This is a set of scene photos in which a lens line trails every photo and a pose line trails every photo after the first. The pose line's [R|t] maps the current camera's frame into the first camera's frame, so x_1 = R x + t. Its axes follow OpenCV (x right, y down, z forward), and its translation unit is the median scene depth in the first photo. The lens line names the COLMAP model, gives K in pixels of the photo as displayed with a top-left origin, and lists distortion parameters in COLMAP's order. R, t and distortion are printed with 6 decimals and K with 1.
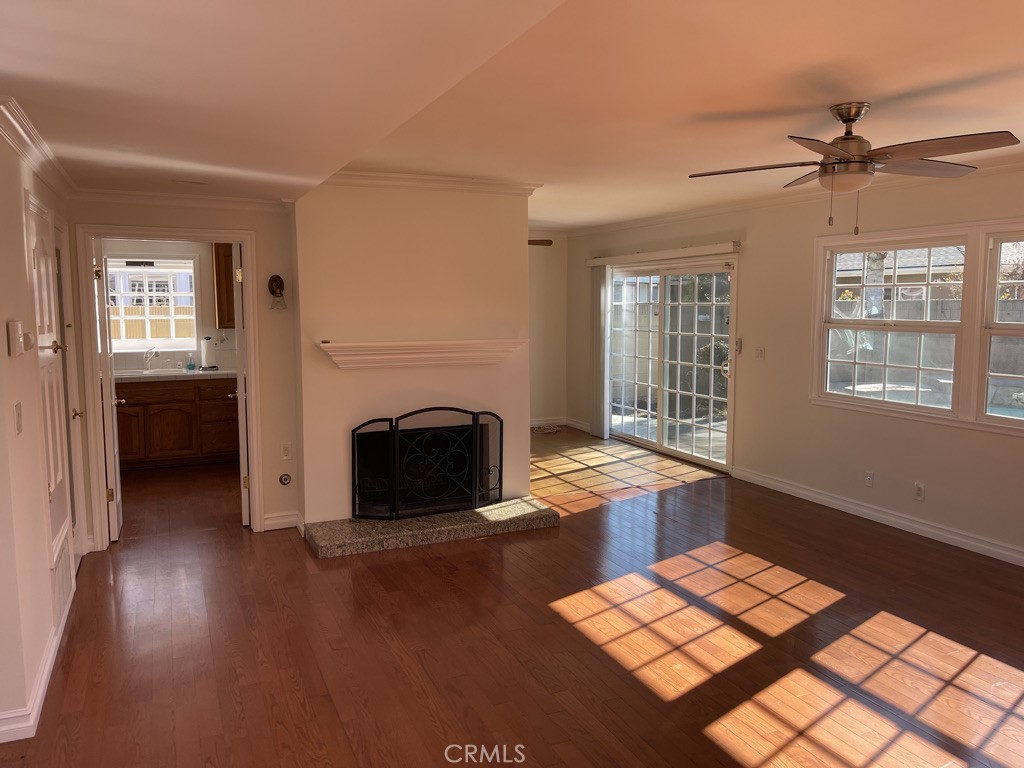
lens RADIAL K [[767.9, 0, 513.5], [0, 767.9, 375.3], [0, 0, 1]] dist [0.072226, -0.091567]
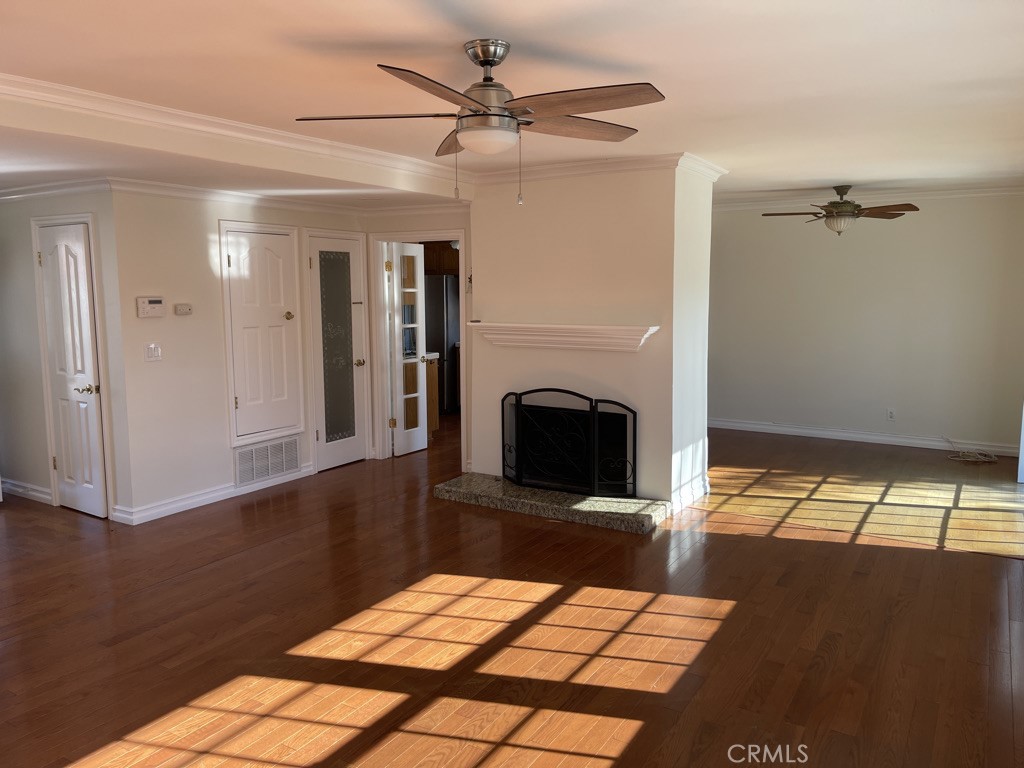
lens RADIAL K [[767.9, 0, 513.5], [0, 767.9, 375.3], [0, 0, 1]] dist [0.072226, -0.091567]
pose [[0.554789, 0.094145, -0.826647, 0.752527], [-0.076843, 0.995129, 0.061761, -0.037159], [0.828435, 0.029258, 0.559321, 0.387696]]
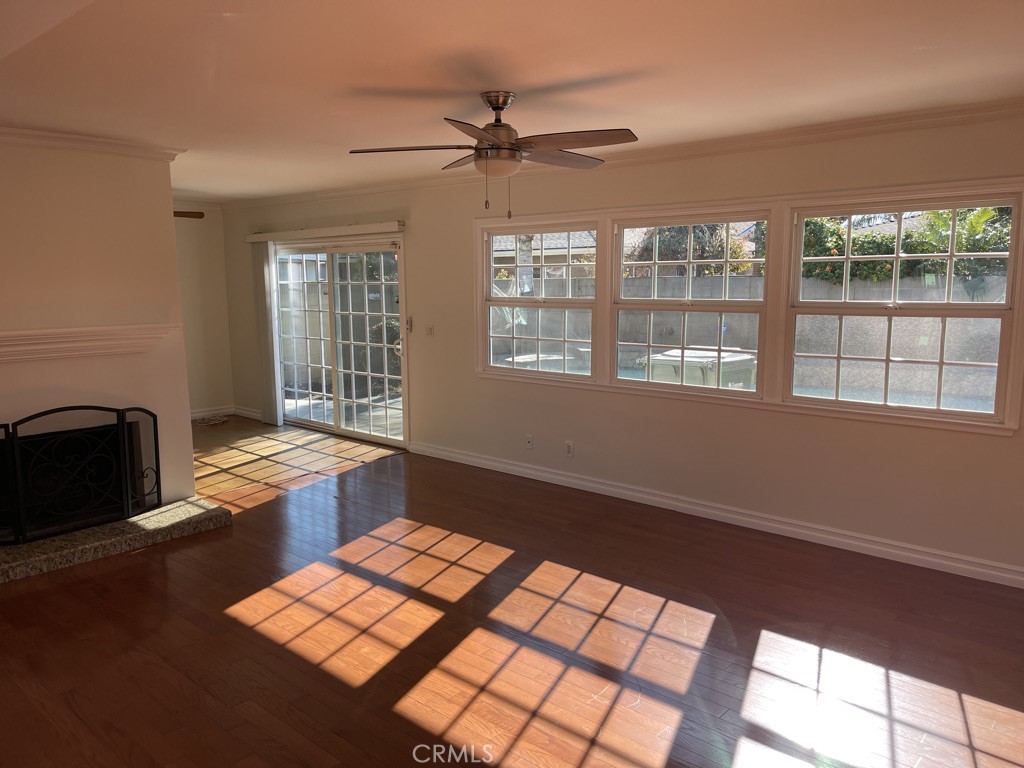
lens RADIAL K [[771.1, 0, 514.6], [0, 771.1, 386.9], [0, 0, 1]] dist [0.065012, -0.076750]
pose [[0.913103, -0.061874, 0.403008, 0.003410], [0.044689, 0.997651, 0.051917, -0.003153], [-0.405274, -0.029396, 0.913723, 0.012742]]
